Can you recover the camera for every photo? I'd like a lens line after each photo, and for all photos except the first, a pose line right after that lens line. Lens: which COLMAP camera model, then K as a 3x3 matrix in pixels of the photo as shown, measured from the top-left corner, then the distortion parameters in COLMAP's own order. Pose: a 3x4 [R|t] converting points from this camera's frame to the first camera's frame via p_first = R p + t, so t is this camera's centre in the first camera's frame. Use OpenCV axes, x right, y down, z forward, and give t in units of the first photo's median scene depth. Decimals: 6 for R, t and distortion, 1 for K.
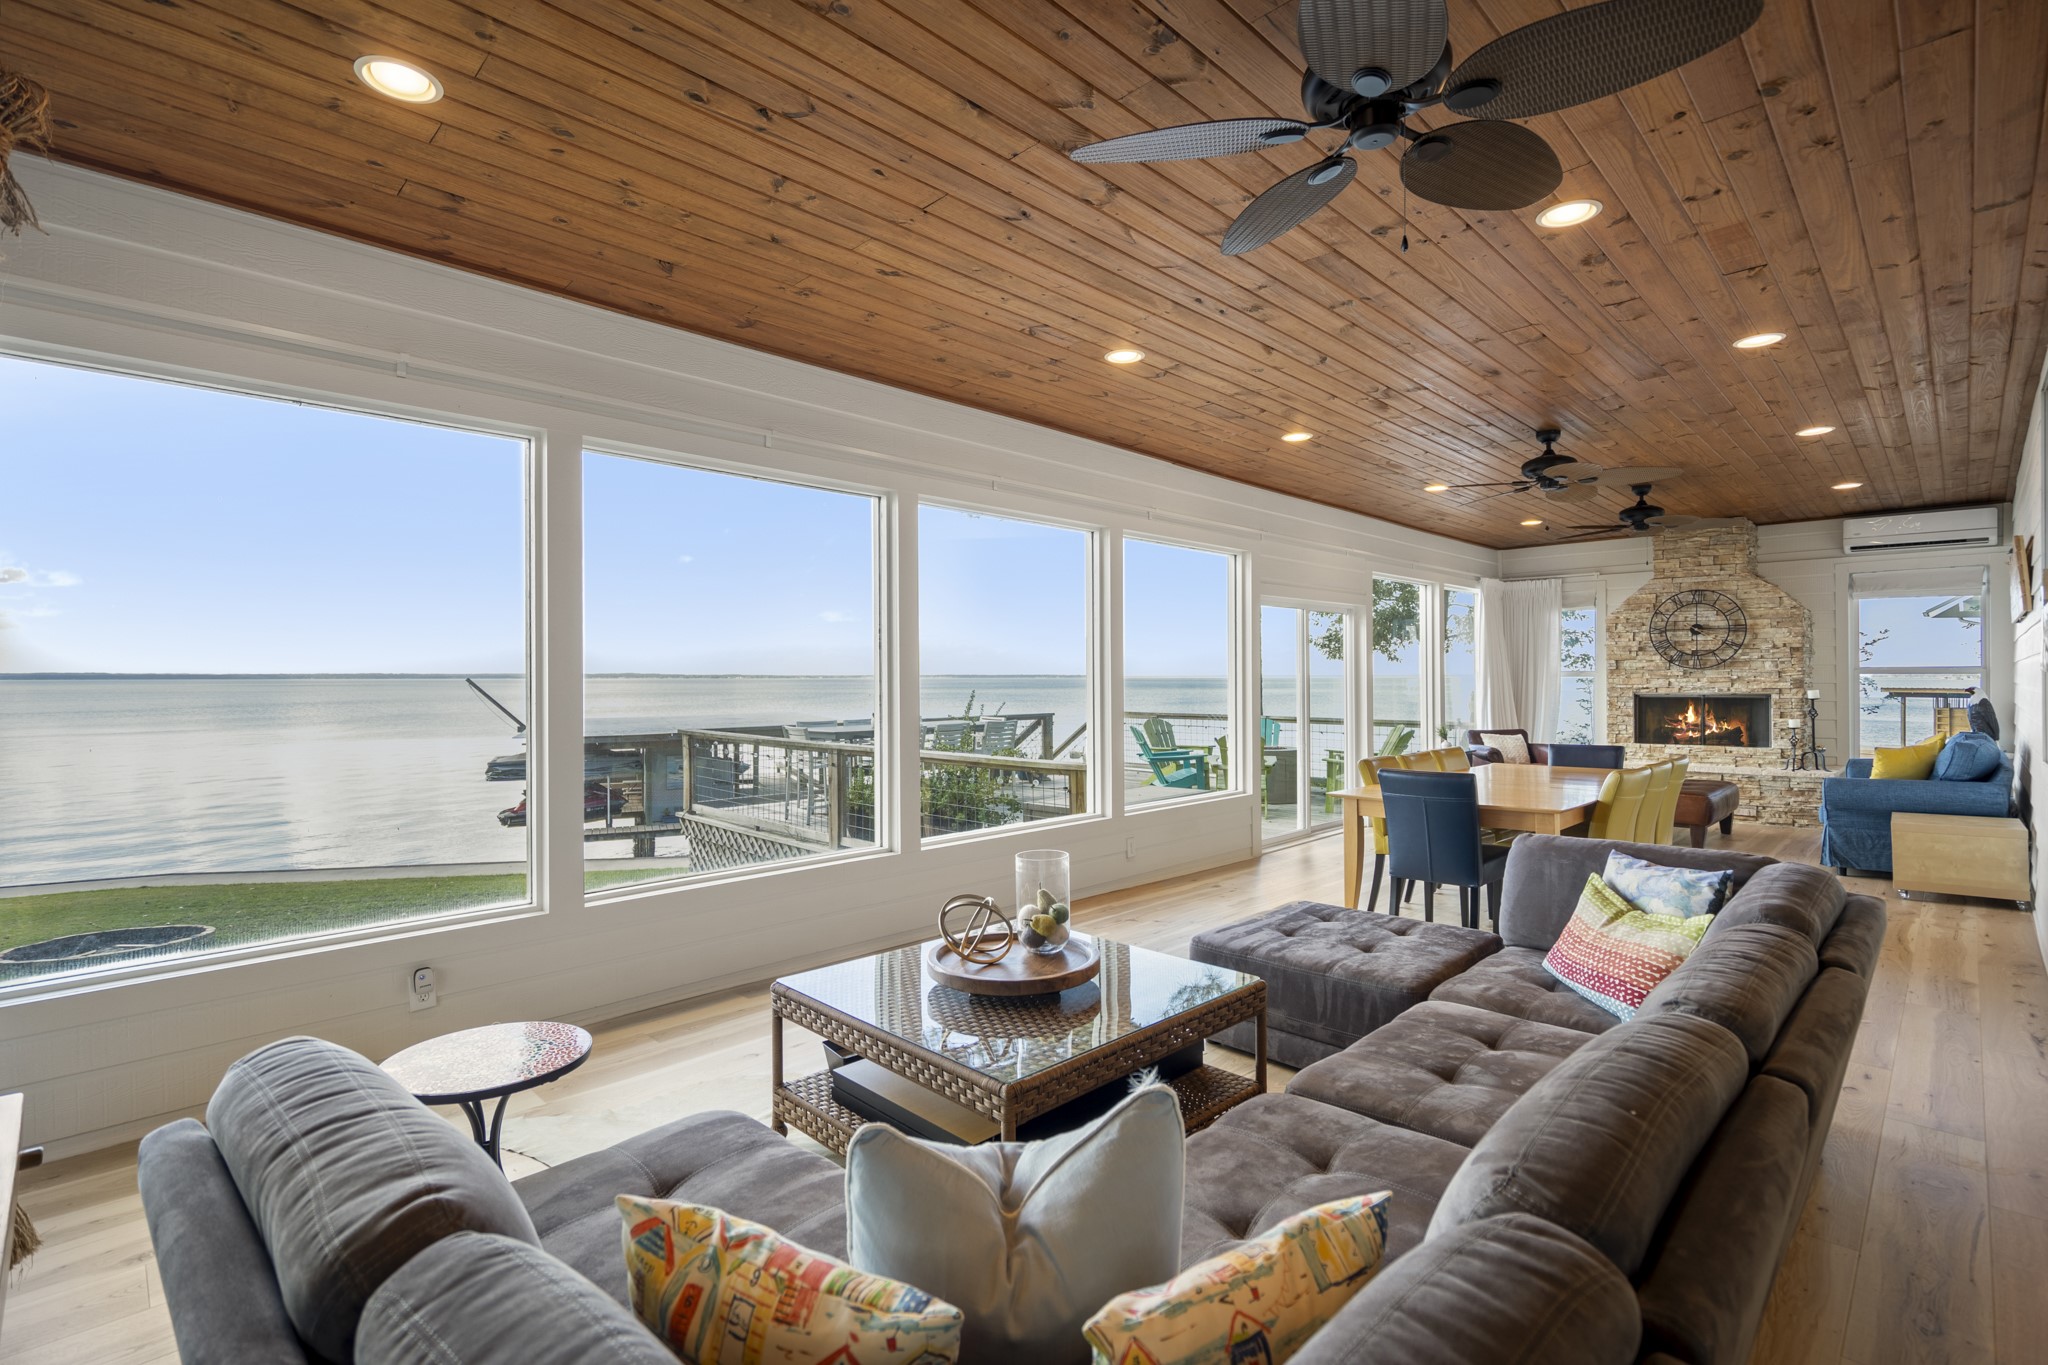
lens RADIAL K [[949.5, 0, 1006.7], [0, 949.5, 691.2], [0, 0, 1]] dist [-0.000726, 0.000928]
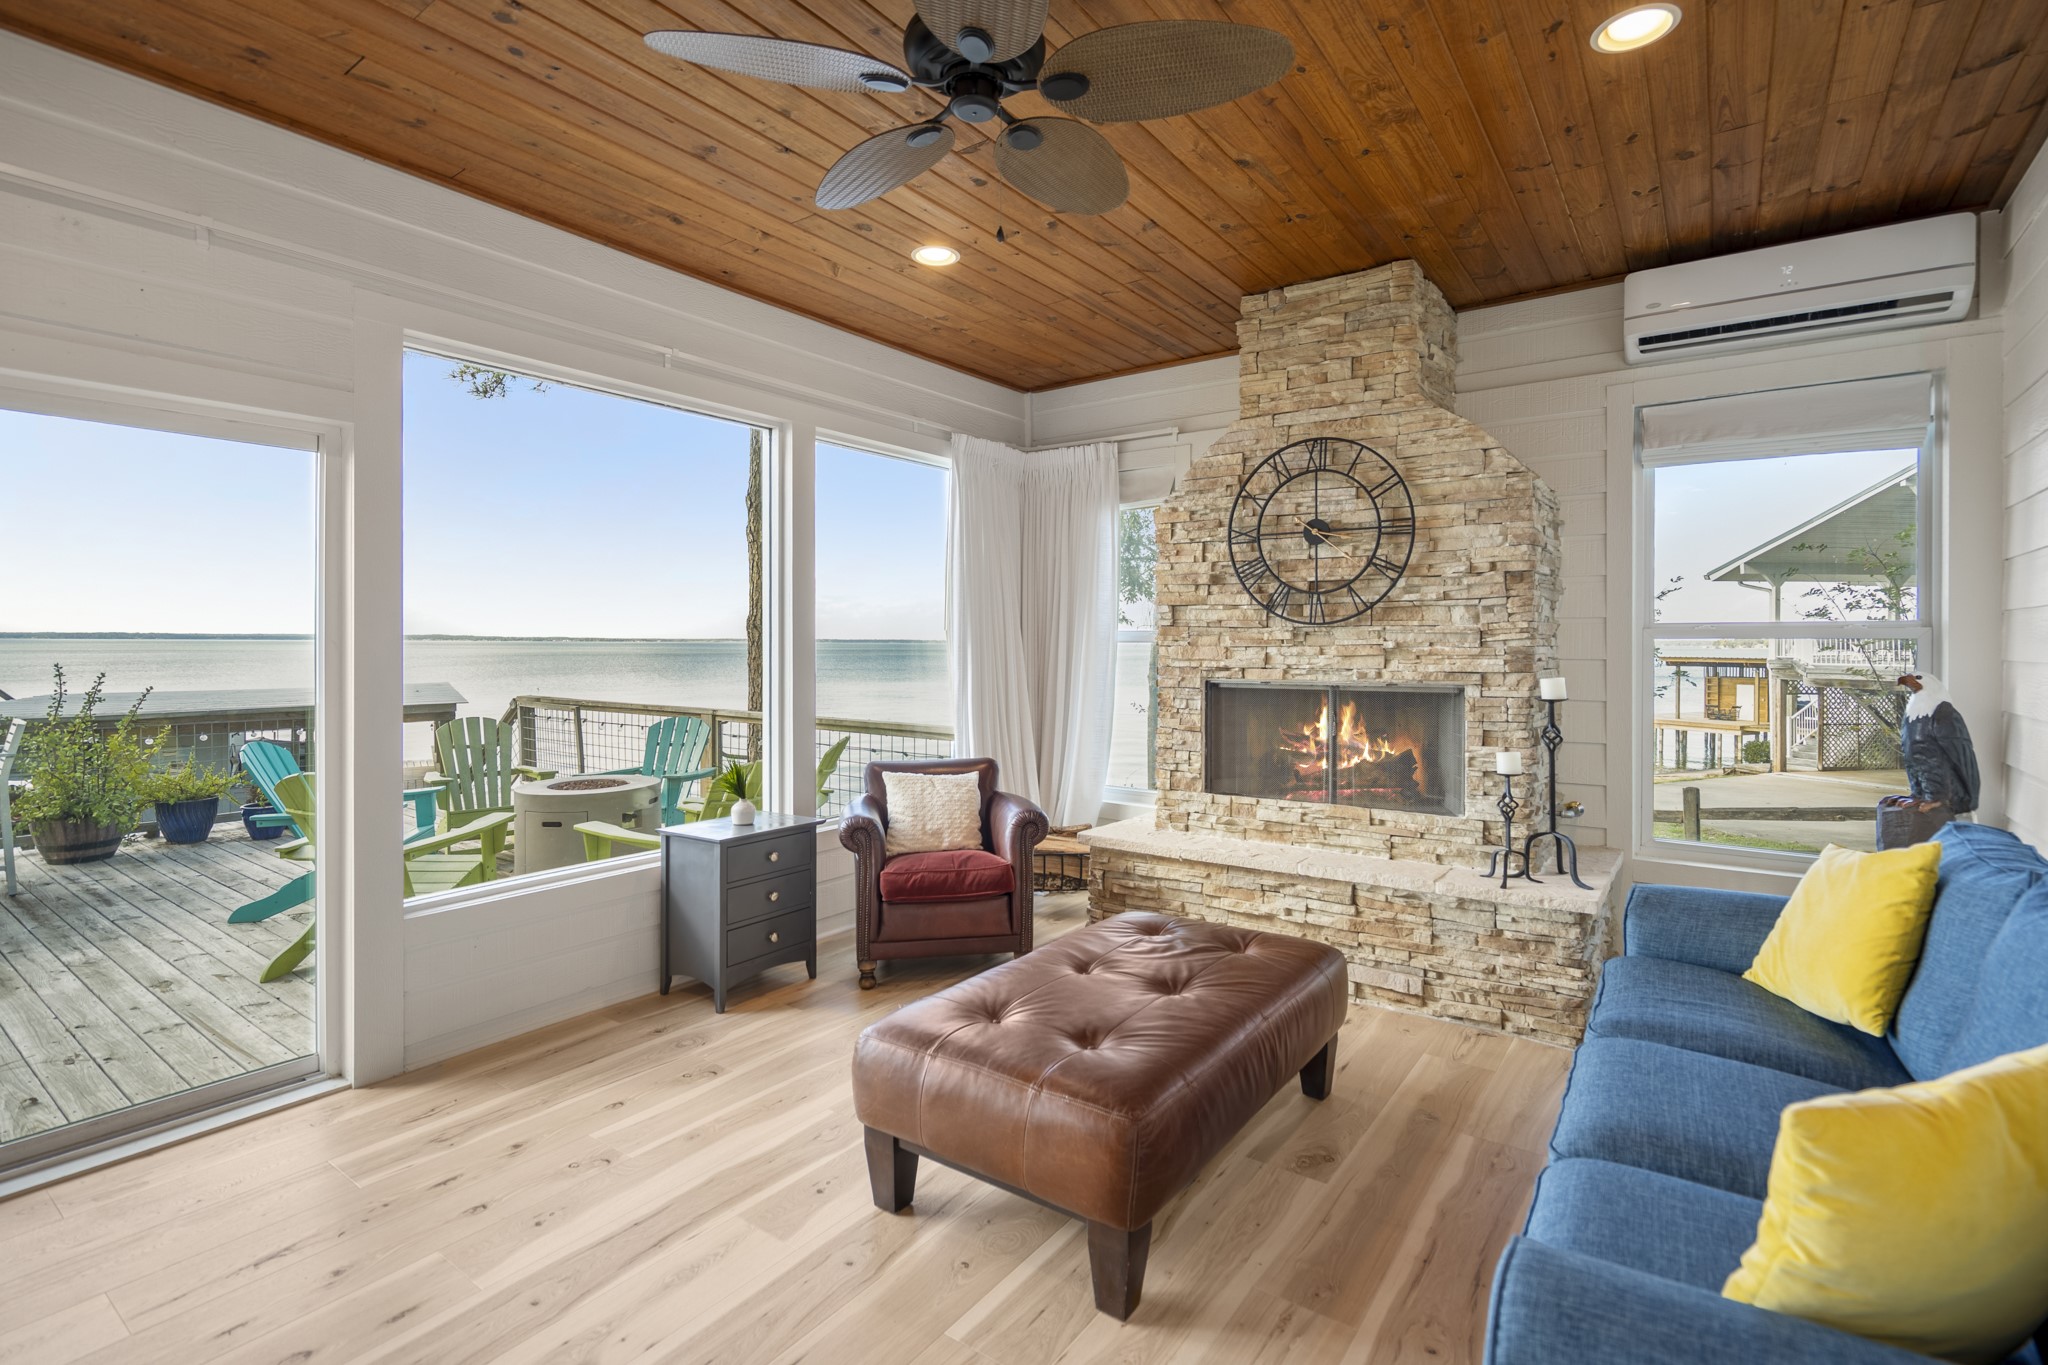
lens RADIAL K [[949.5, 0, 1022.6], [0, 949.5, 665.5], [0, 0, 1]] dist [-0.000726, 0.000928]
pose [[0.987785, 0.002262, 0.155809, 0.538435], [-0.003874, 0.999942, 0.010046, -0.009105], [-0.155777, -0.010527, 0.987736, 0.608453]]
